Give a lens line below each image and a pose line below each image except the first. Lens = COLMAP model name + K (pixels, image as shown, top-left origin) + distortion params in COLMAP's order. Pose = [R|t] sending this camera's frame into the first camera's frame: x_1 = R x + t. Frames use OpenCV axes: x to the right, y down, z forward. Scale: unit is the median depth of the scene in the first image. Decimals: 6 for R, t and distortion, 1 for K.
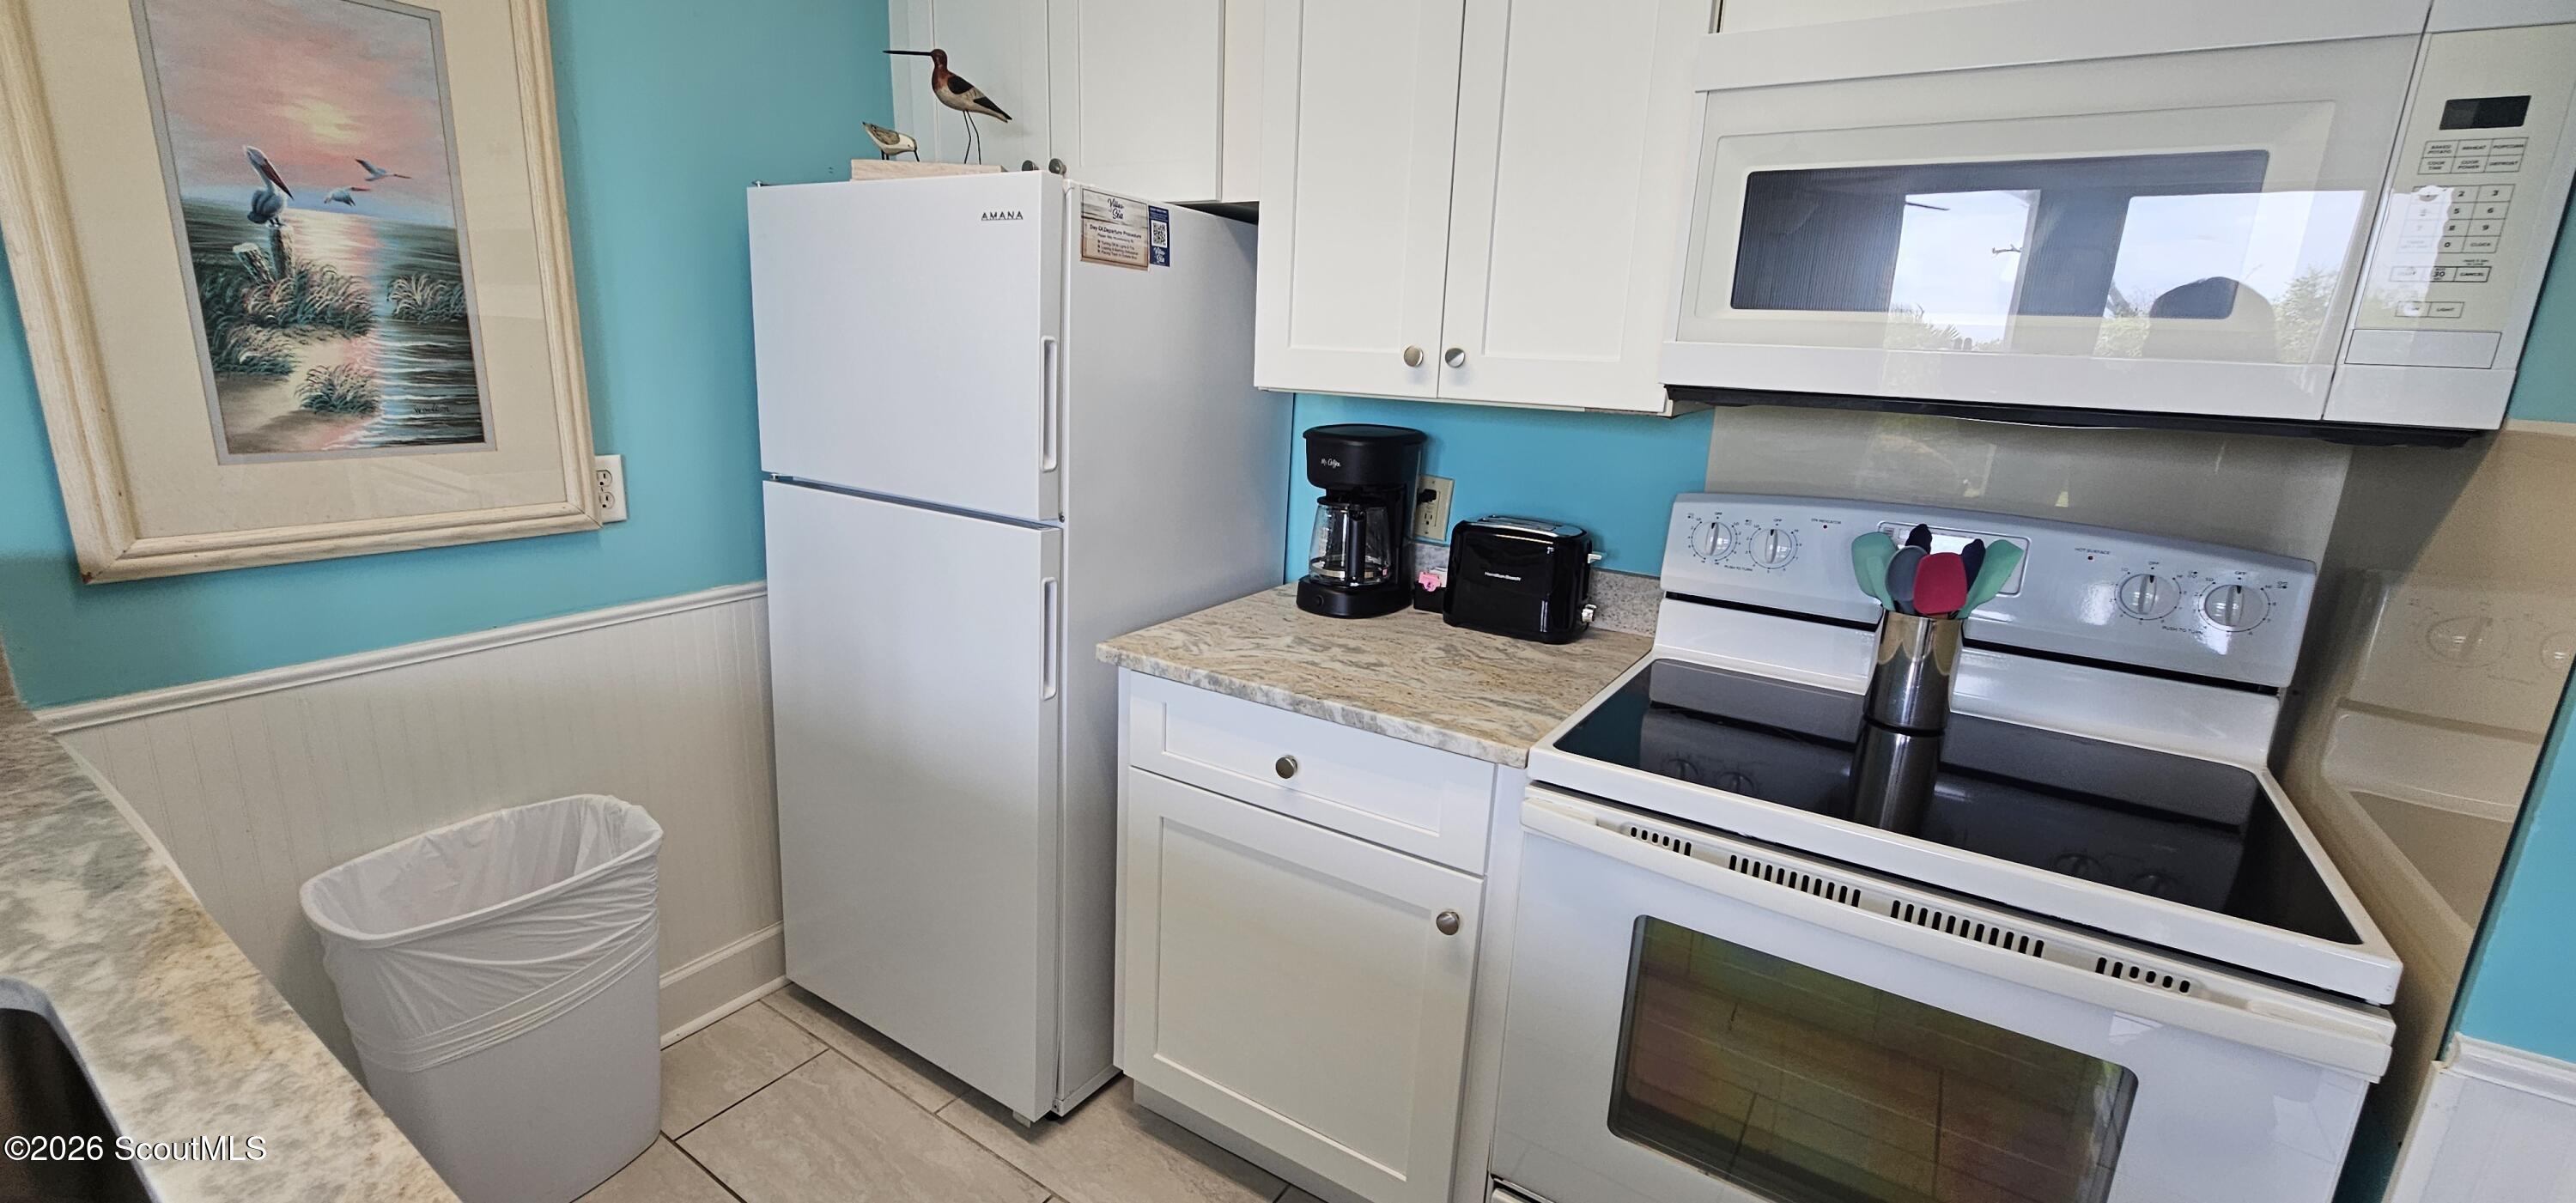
lens RADIAL K [[1059.7, 0, 1272.8], [0, 1059.7, 599.7], [0, 0, 1]] dist [-0.005656, 0.002744]
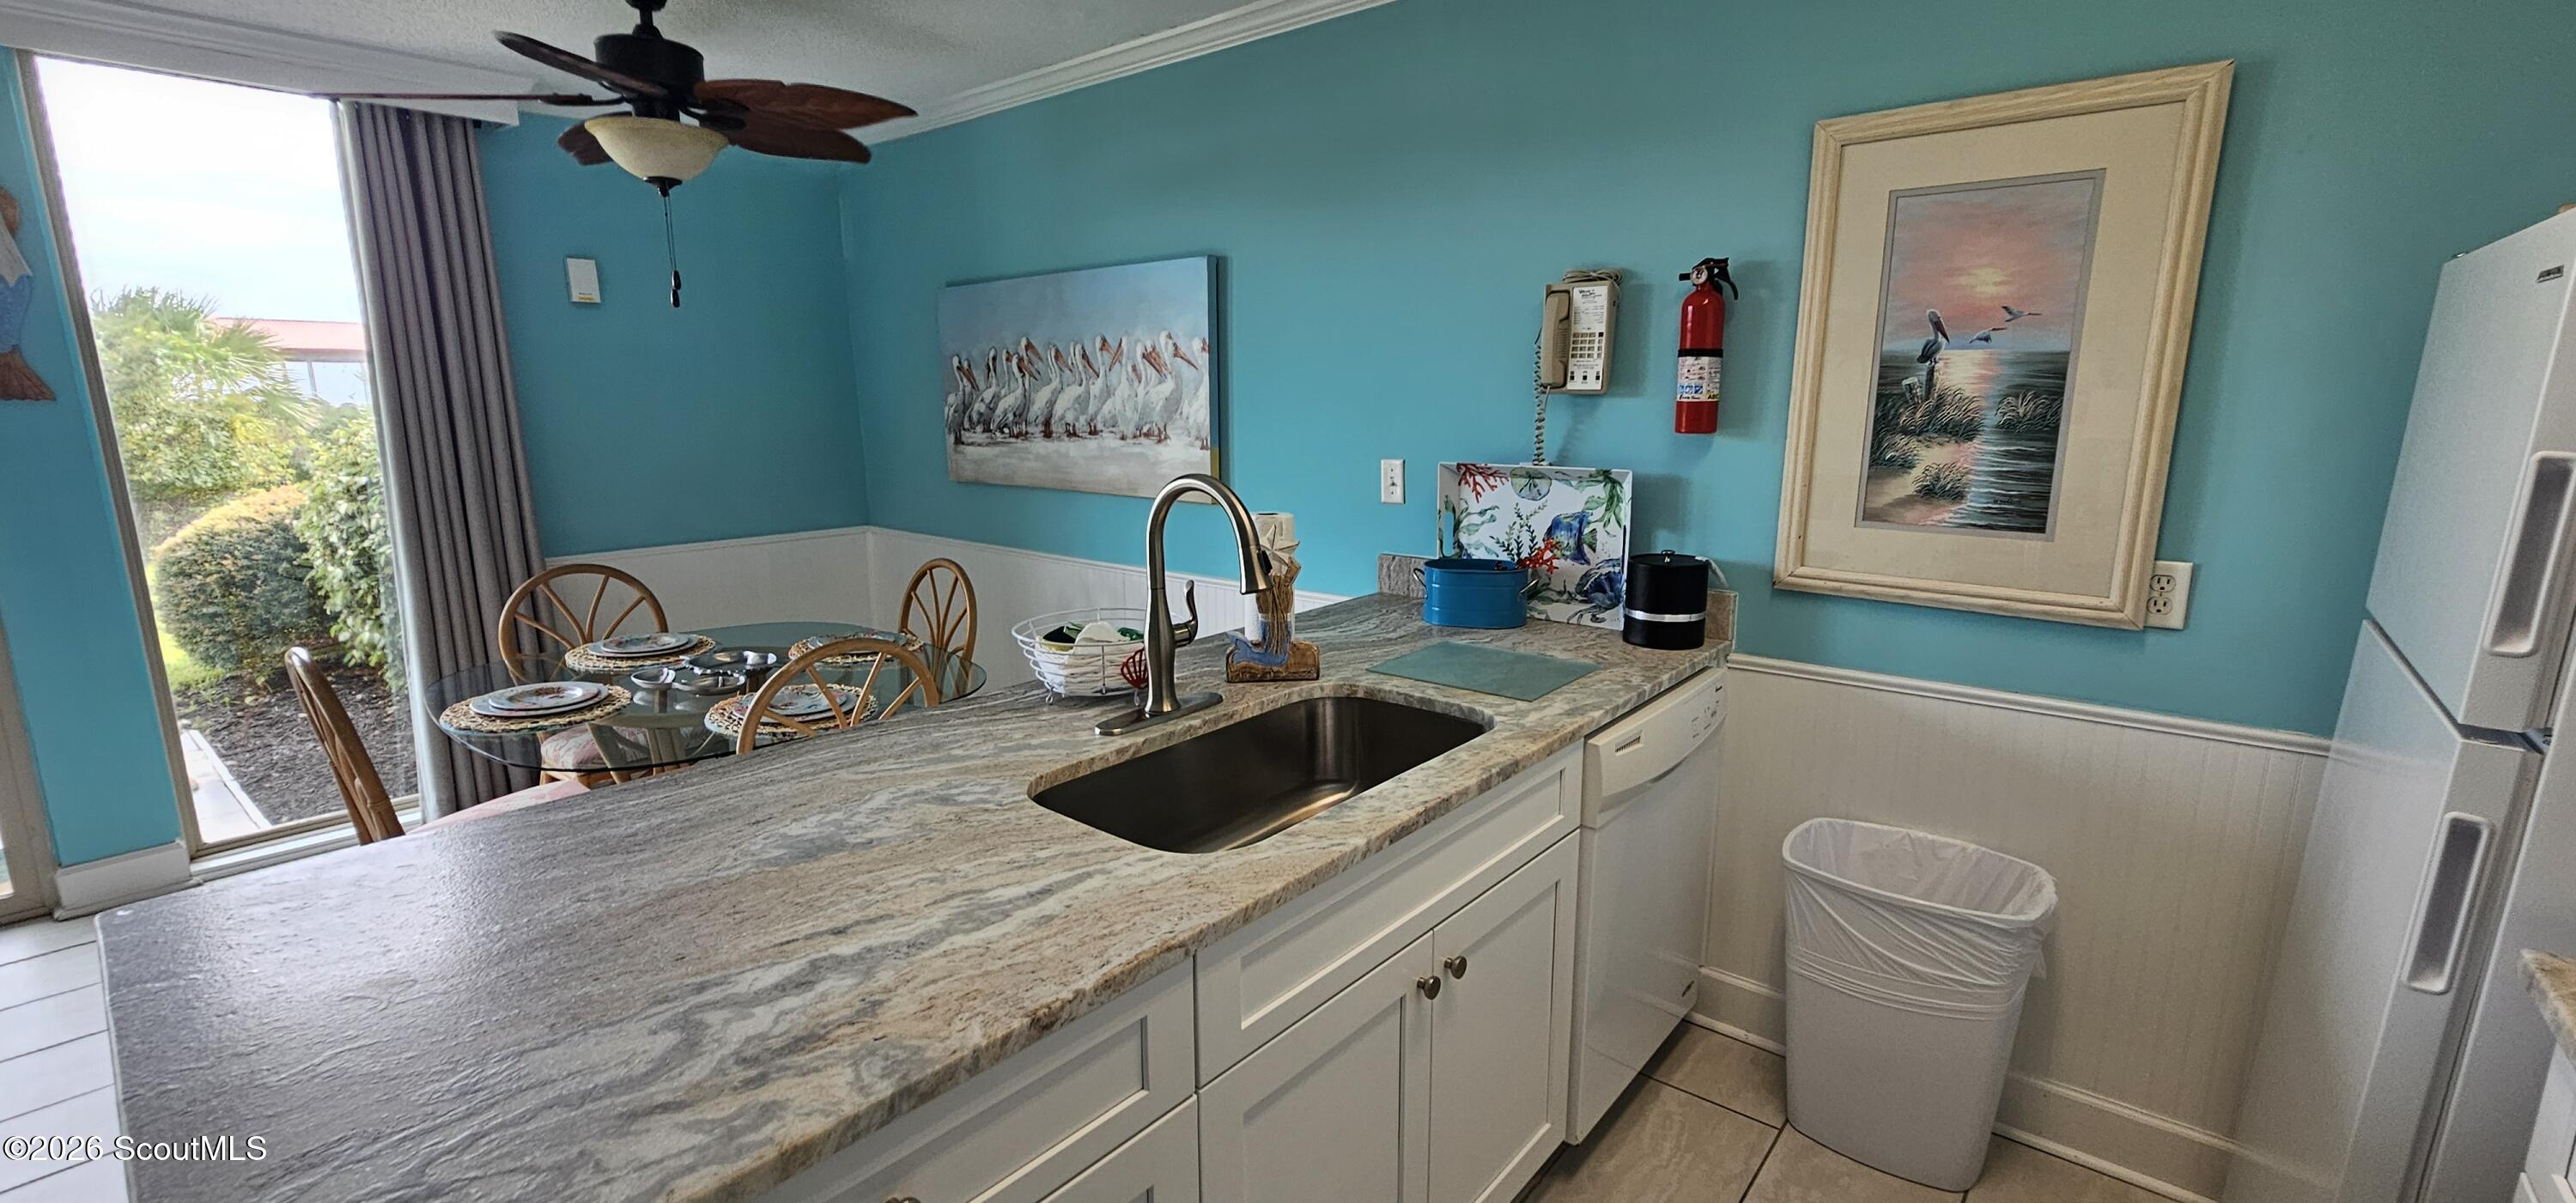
lens RADIAL K [[1059.7, 0, 1281.0], [0, 1059.7, 597.8], [0, 0, 1]] dist [-0.005656, 0.002744]
pose [[-0.118524, 0.151273, -0.981361, 0.522560], [-0.239750, 0.954725, 0.176123, -0.092695], [0.963573, 0.256156, -0.076890, 0.335127]]
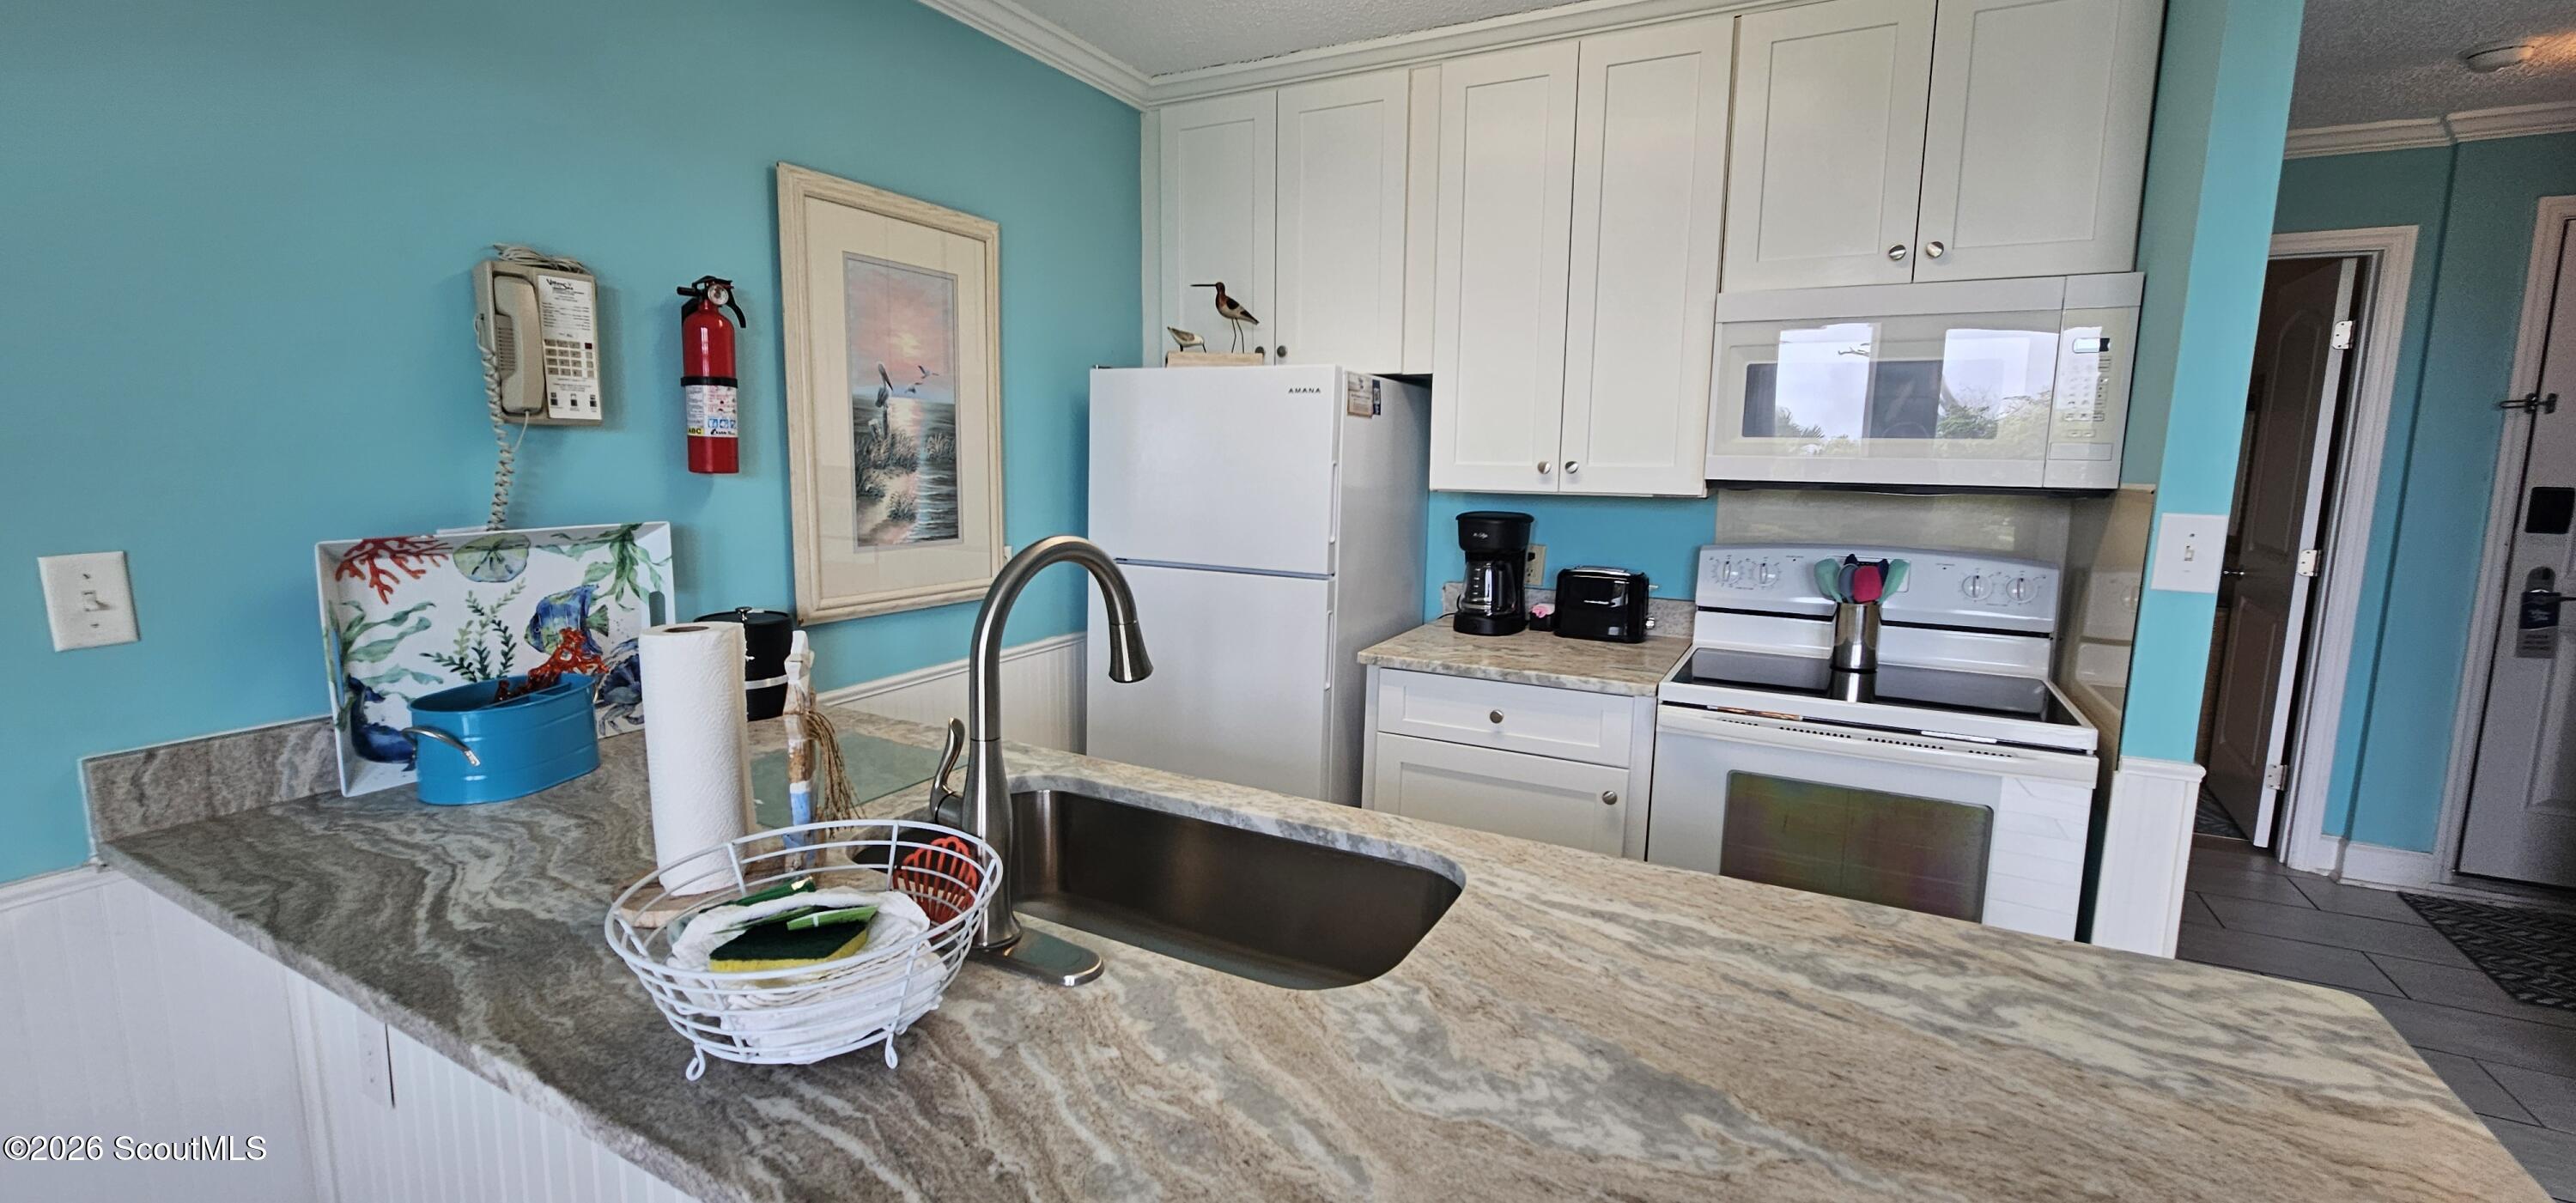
lens RADIAL K [[1059.7, 0, 1270.0], [0, 1059.7, 602.5], [0, 0, 1]] dist [-0.005656, 0.002744]
pose [[0.994980, -0.039114, 0.092111, -0.475096], [0.047865, 0.994345, -0.094798, 0.120320], [-0.087882, 0.098731, 0.991226, -0.600460]]
